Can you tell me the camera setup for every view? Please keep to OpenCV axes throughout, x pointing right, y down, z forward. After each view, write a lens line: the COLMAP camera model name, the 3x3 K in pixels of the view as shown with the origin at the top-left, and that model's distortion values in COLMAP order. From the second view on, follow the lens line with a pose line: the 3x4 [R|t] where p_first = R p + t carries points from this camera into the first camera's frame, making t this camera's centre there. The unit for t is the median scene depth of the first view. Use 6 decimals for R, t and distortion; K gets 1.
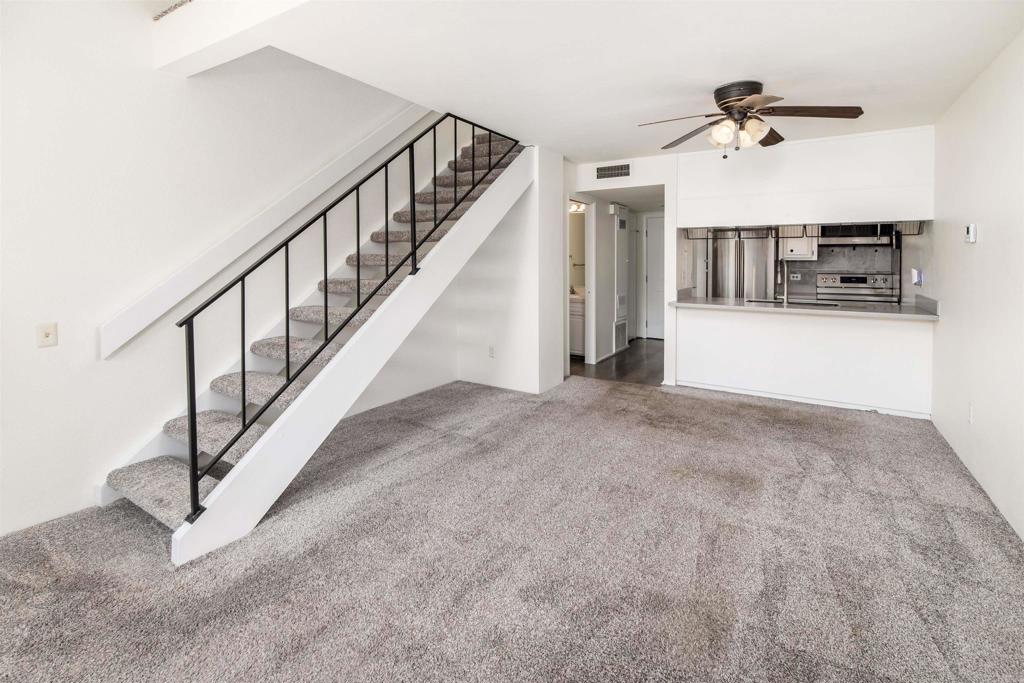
lens RADIAL K [[469.1, 0, 511.5], [0, 469.1, 269.4], [0, 0, 1]] dist [0.001382, -0.000114]
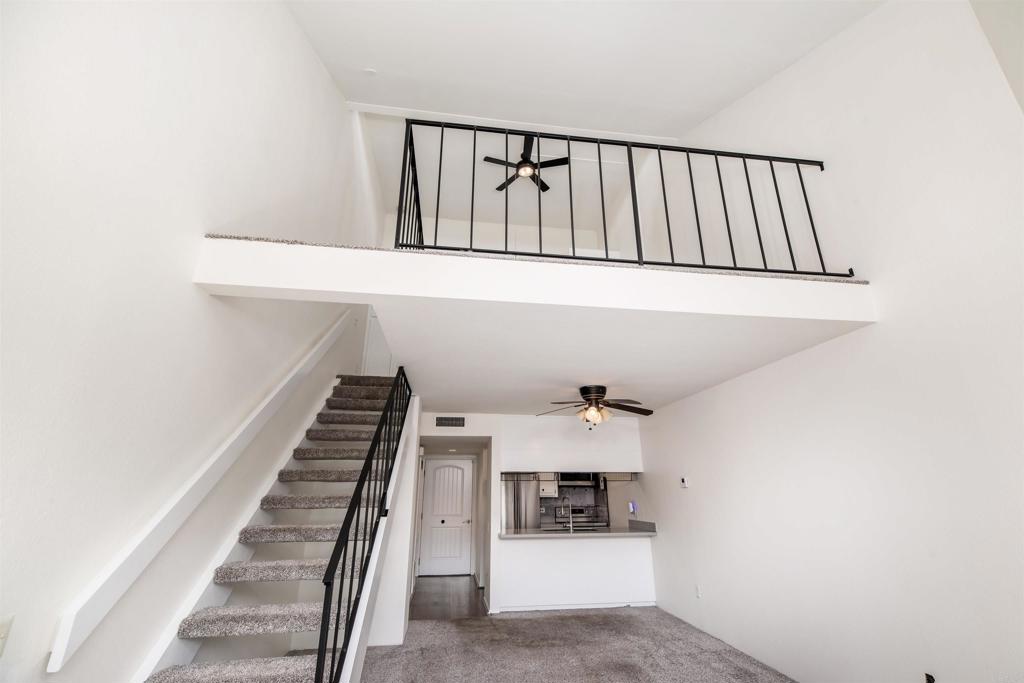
lens RADIAL K [[433.4, 0, 512.0], [0, 433.4, 341.5], [0, 0, 1]] dist [0.001712, 0.000139]
pose [[0.765867, 0.212755, 0.606781, -0.407906], [0.016755, 0.936749, -0.349600, -0.005071], [-0.642781, 0.277914, 0.713860, 0.023439]]
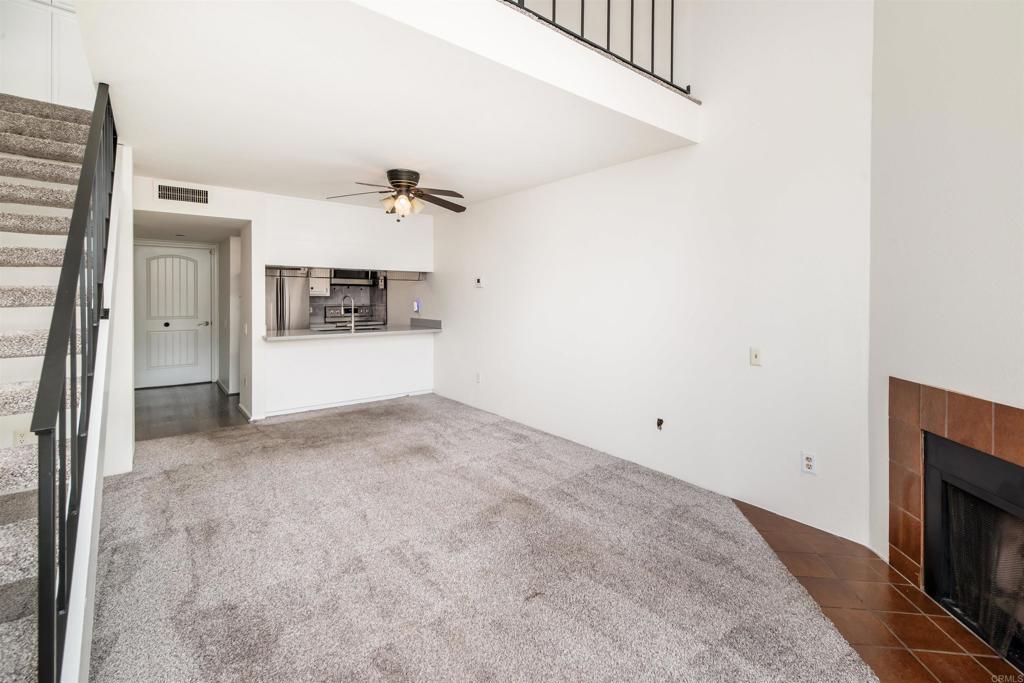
lens RADIAL K [[452.3, 0, 515.6], [0, 452.3, 301.5], [0, 0, 1]] dist [0.003775, 0.000248]
pose [[0.325462, -0.010744, 0.945494, -0.393689], [0.015848, 0.999857, 0.005907, -0.004407], [-0.945422, 0.013062, 0.325586, 0.147676]]
